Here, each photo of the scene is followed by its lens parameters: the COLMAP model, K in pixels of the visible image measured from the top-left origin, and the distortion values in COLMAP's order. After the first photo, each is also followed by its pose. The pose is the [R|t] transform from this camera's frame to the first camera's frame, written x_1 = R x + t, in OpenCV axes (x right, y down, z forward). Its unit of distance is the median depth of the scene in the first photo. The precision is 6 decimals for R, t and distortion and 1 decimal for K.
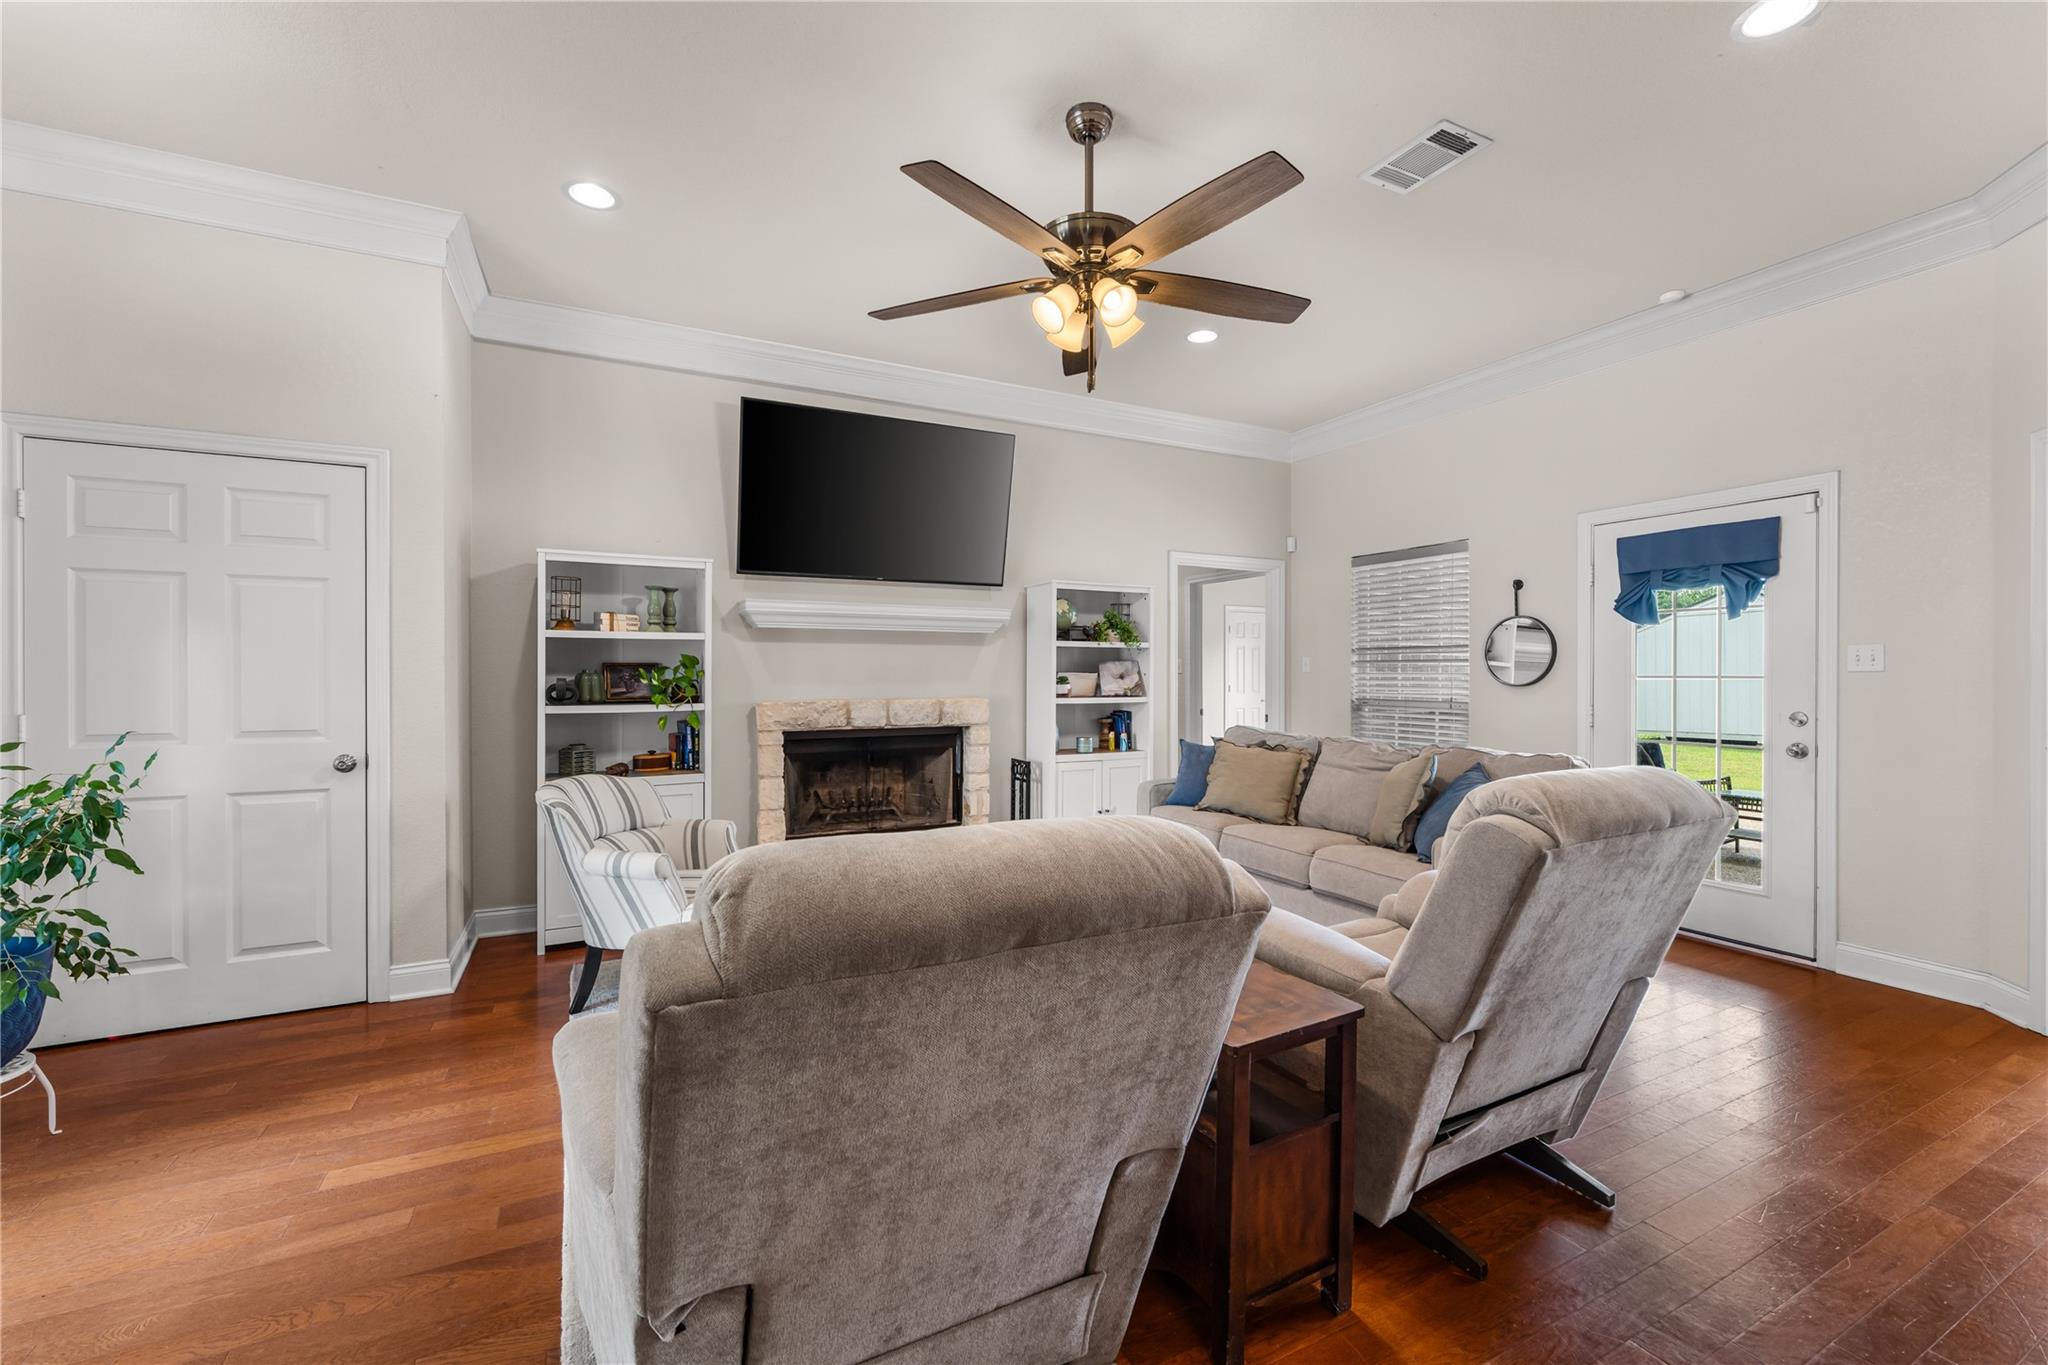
lens RADIAL K [[807.0, 0, 1026.5], [0, 807.0, 672.6], [0, 0, 1]] dist [-0.001237, -0.000064]
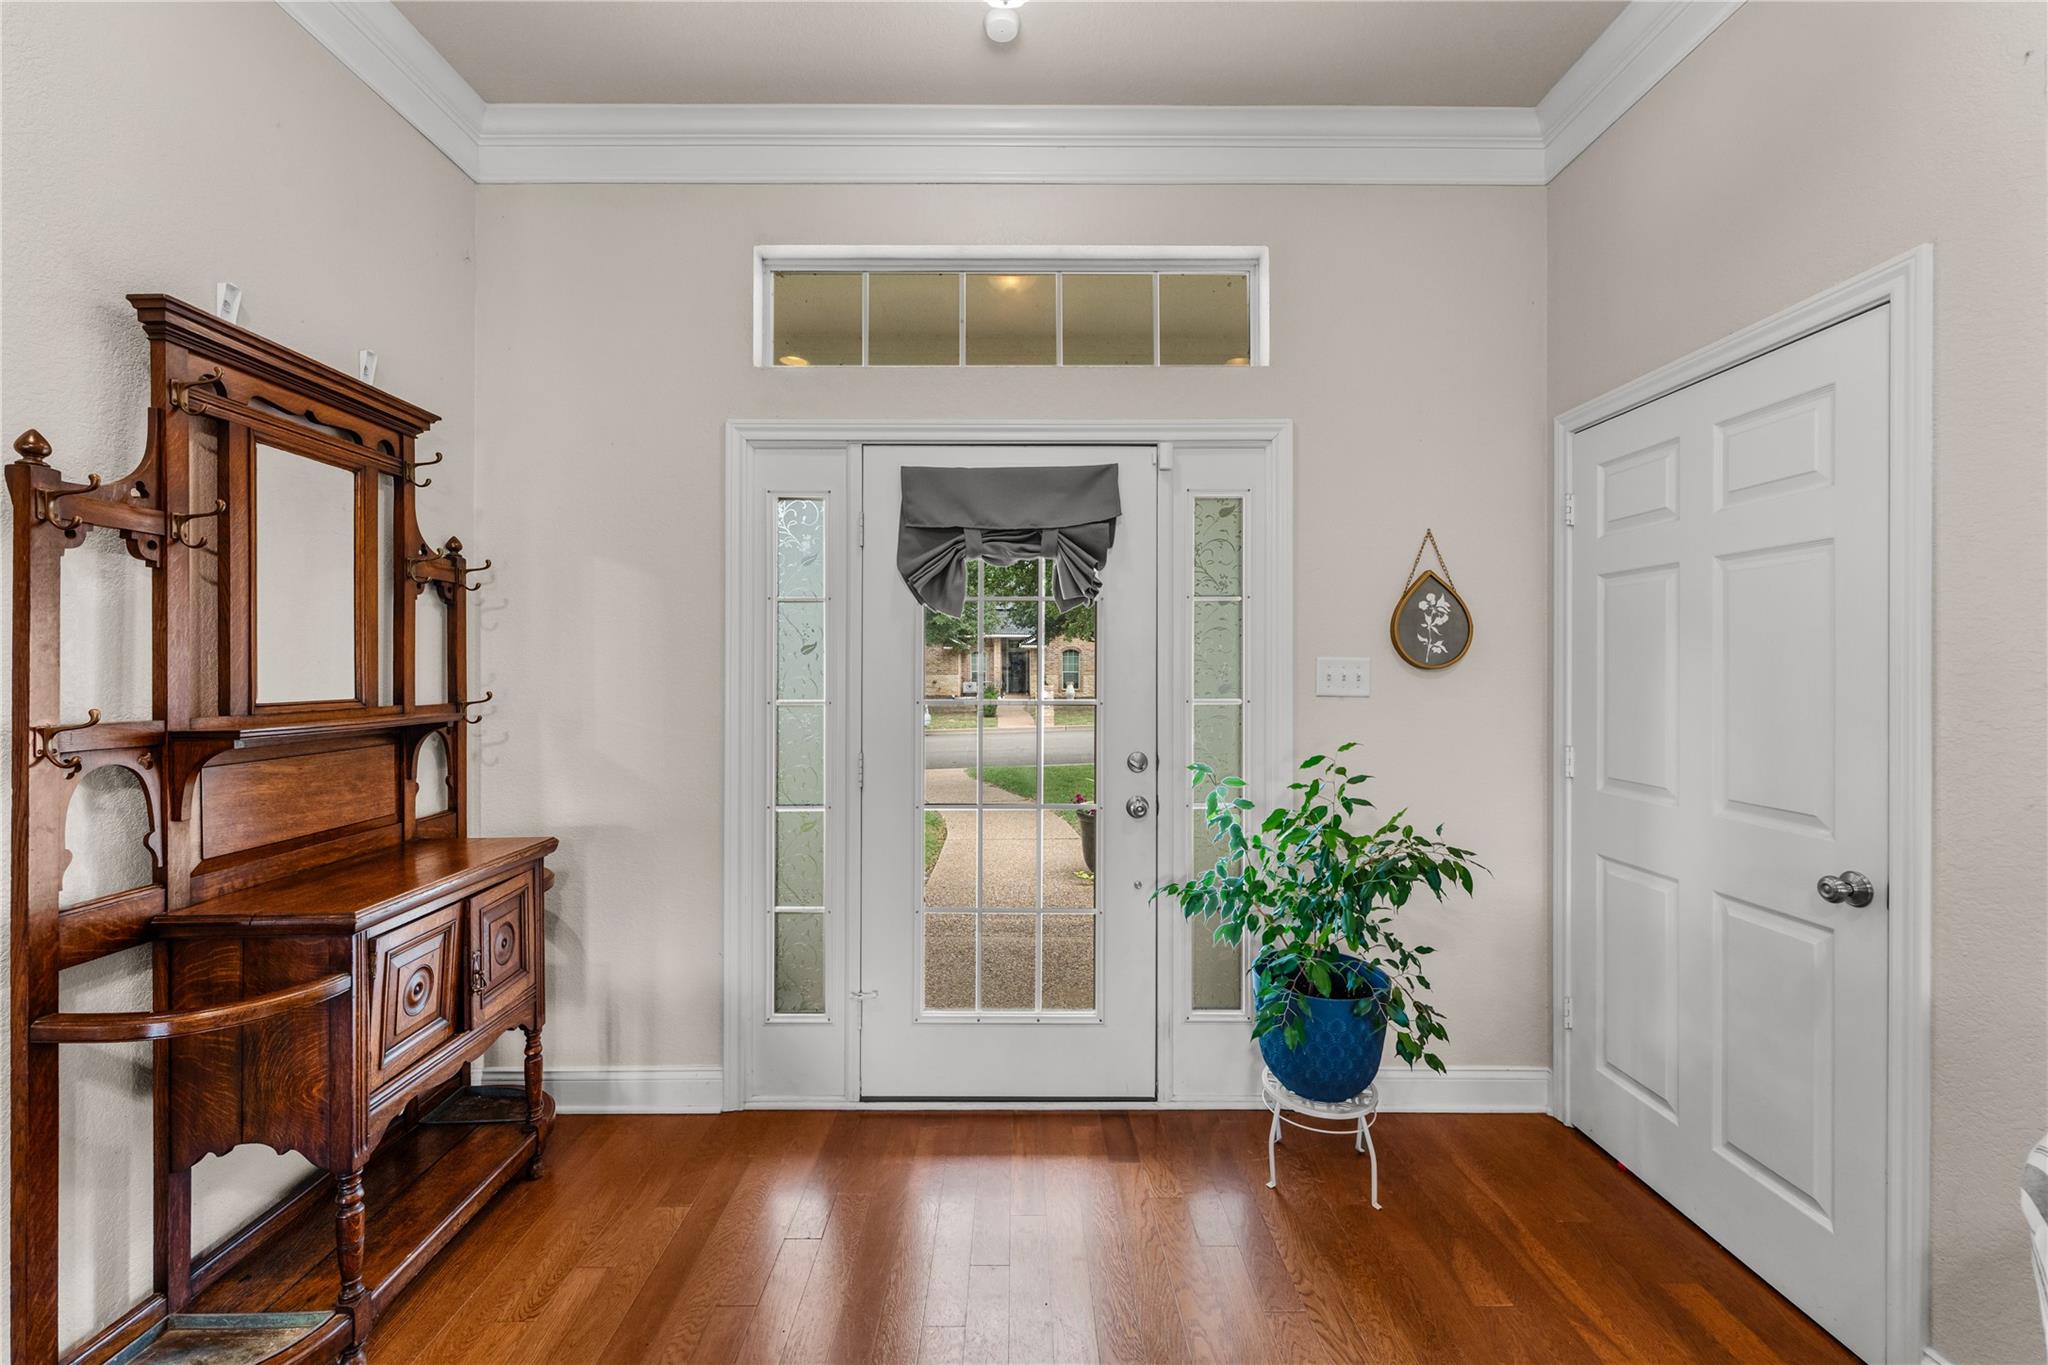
lens RADIAL K [[874.2, 0, 1025.8], [0, 874.2, 670.0], [0, 0, 1]] dist [-0.004442, 0.000528]
pose [[-0.447296, -0.003515, -0.894379, -0.107483], [-0.007284, 0.999973, -0.000288, -0.025430], [0.894356, 0.006386, -0.447309, 0.812322]]
